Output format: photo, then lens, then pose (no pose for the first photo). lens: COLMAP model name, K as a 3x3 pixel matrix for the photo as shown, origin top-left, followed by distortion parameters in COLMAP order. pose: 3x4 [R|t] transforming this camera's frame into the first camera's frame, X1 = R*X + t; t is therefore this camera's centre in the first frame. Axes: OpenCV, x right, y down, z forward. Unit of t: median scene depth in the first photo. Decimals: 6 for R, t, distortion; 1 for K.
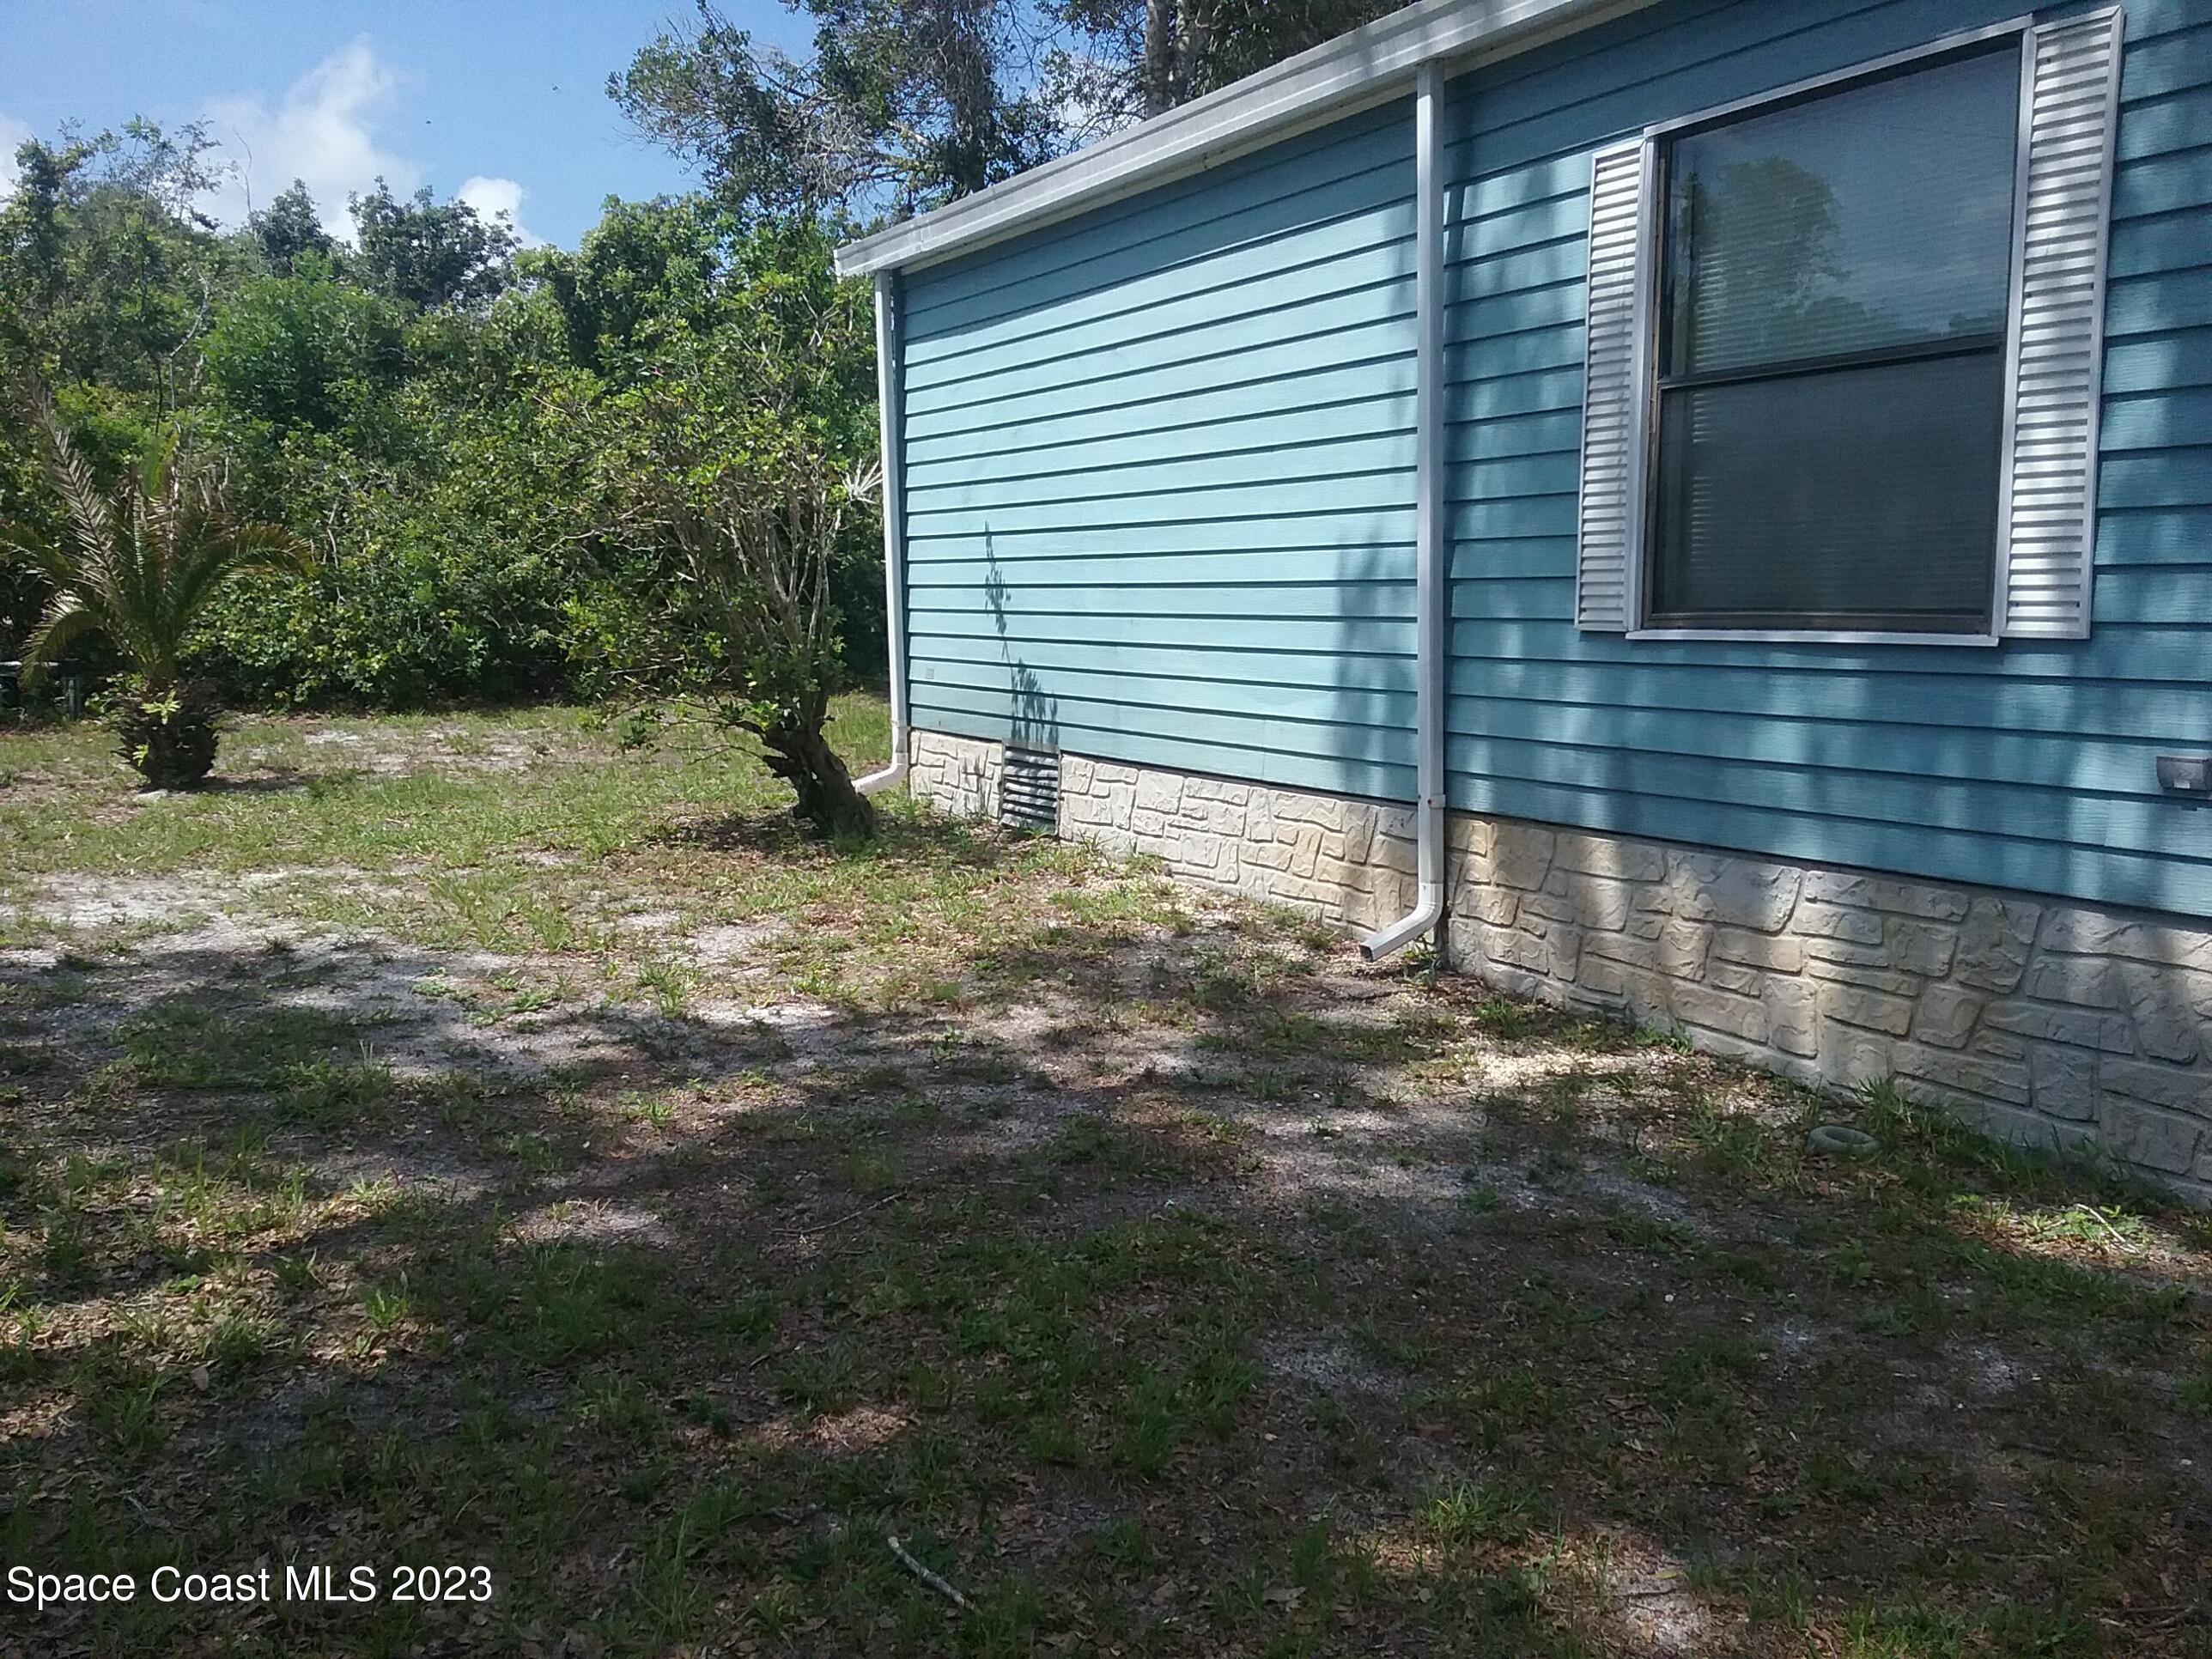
lens RADIAL K [[2032.6, 0, 1100.2], [0, 2032.6, 872.2], [0, 0, 1]] dist [0.073392, -0.136129]
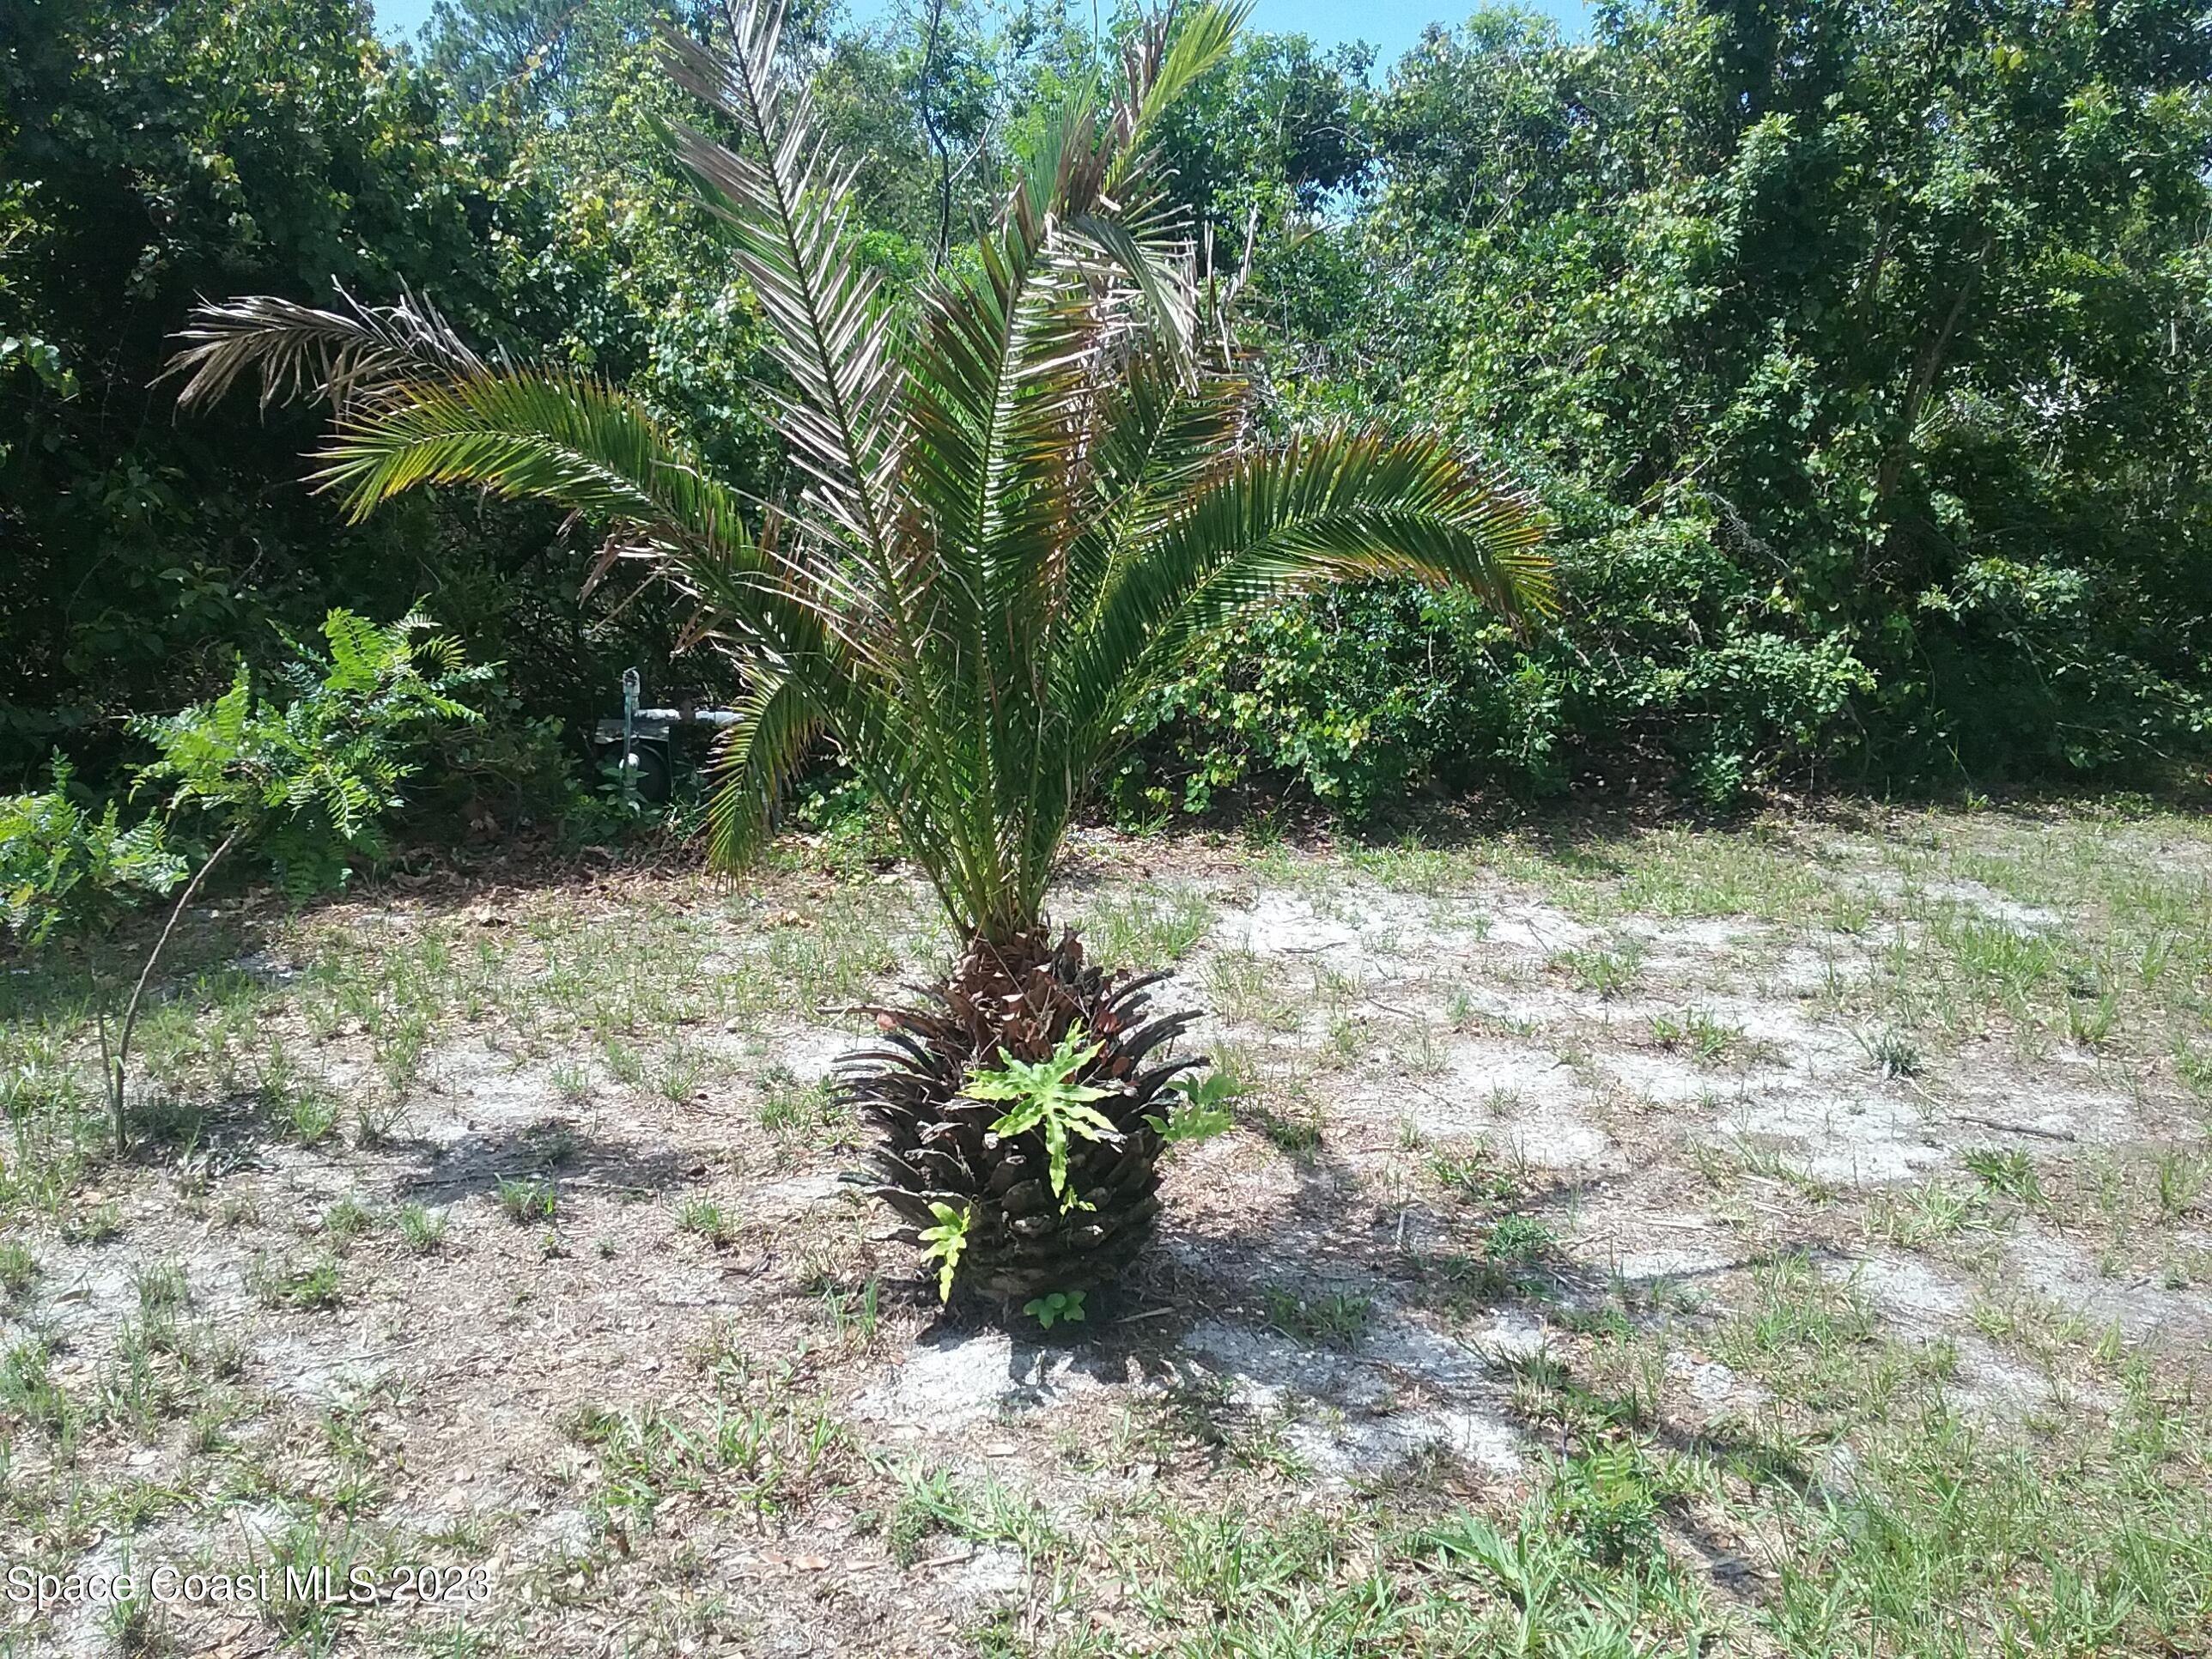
lens RADIAL K [[2032.6, 0, 1100.2], [0, 2032.6, 872.2], [0, 0, 1]] dist [0.073392, -0.136129]
pose [[0.950174, 0.076196, -0.302263, -0.264918], [-0.068679, 0.997009, 0.035436, -0.084029], [0.304059, -0.012911, 0.952566, 0.536537]]
